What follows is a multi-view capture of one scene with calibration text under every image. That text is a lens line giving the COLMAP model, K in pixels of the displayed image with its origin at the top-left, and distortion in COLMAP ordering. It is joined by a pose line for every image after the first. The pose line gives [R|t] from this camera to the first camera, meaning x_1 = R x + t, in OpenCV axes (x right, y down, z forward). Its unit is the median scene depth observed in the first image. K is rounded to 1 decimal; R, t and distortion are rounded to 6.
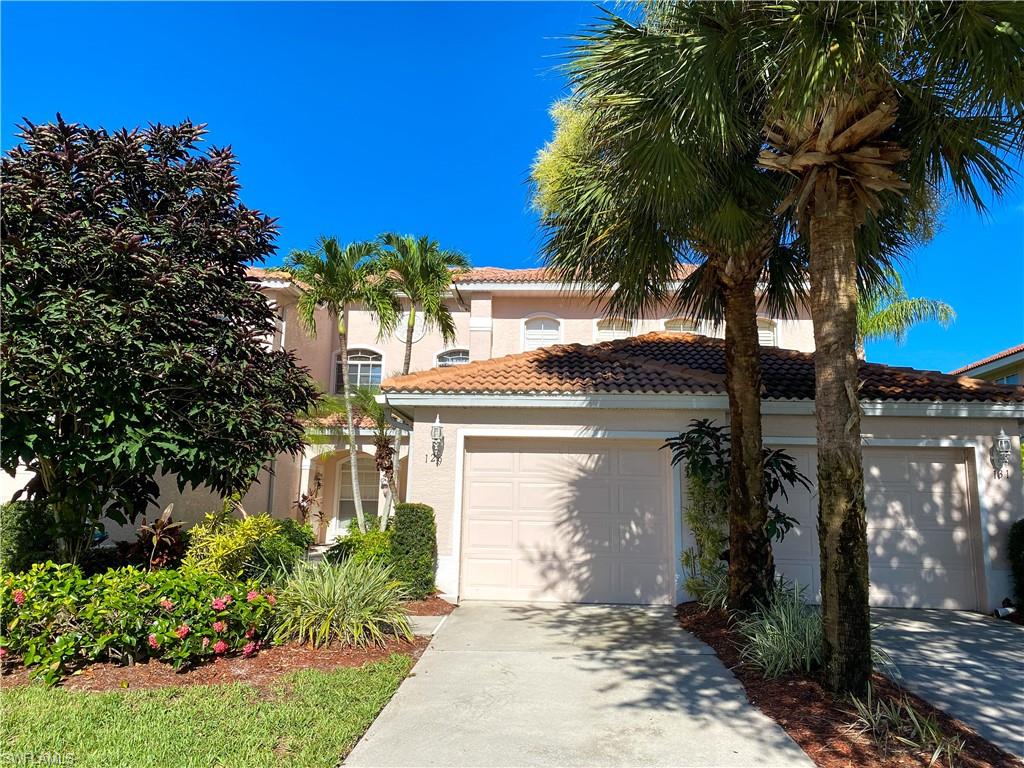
lens RADIAL K [[778.8, 0, 513.6], [0, 778.8, 383.3], [0, 0, 1]] dist [0.018147, -0.020883]
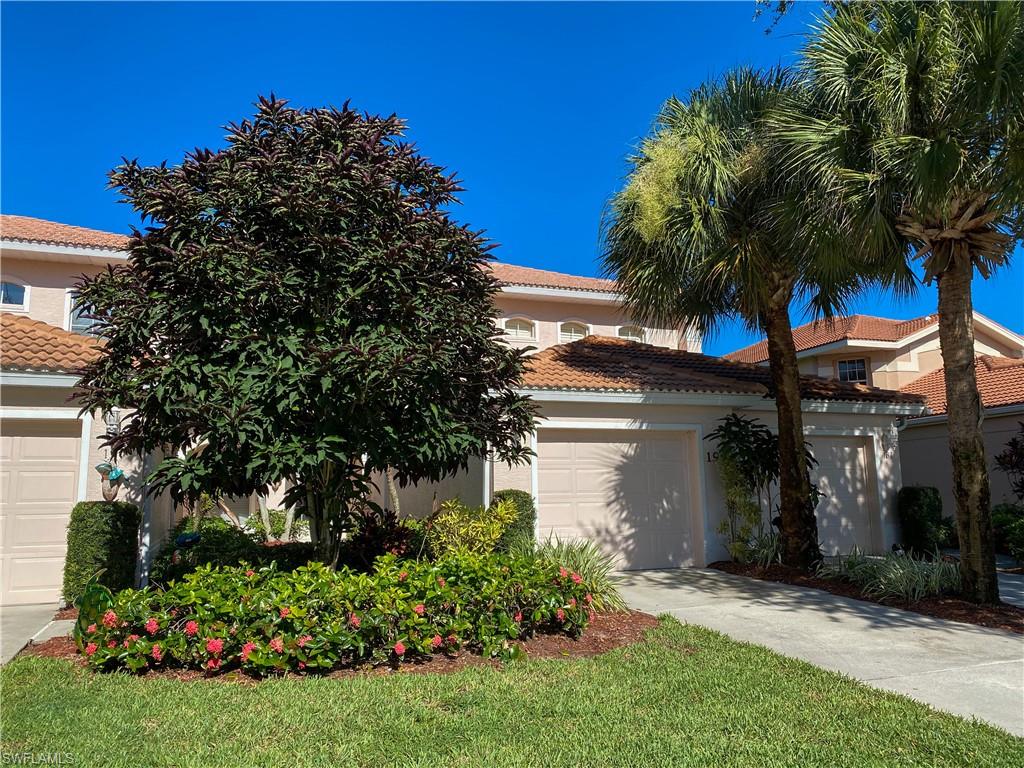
lens RADIAL K [[778.8, 0, 492.8], [0, 778.8, 389.2], [0, 0, 1]] dist [0.018147, -0.020883]
pose [[0.914943, 0.018703, 0.403148, -0.571816], [-0.028092, 0.999454, 0.017388, -0.004097], [-0.402603, -0.027234, 0.914969, 0.019409]]
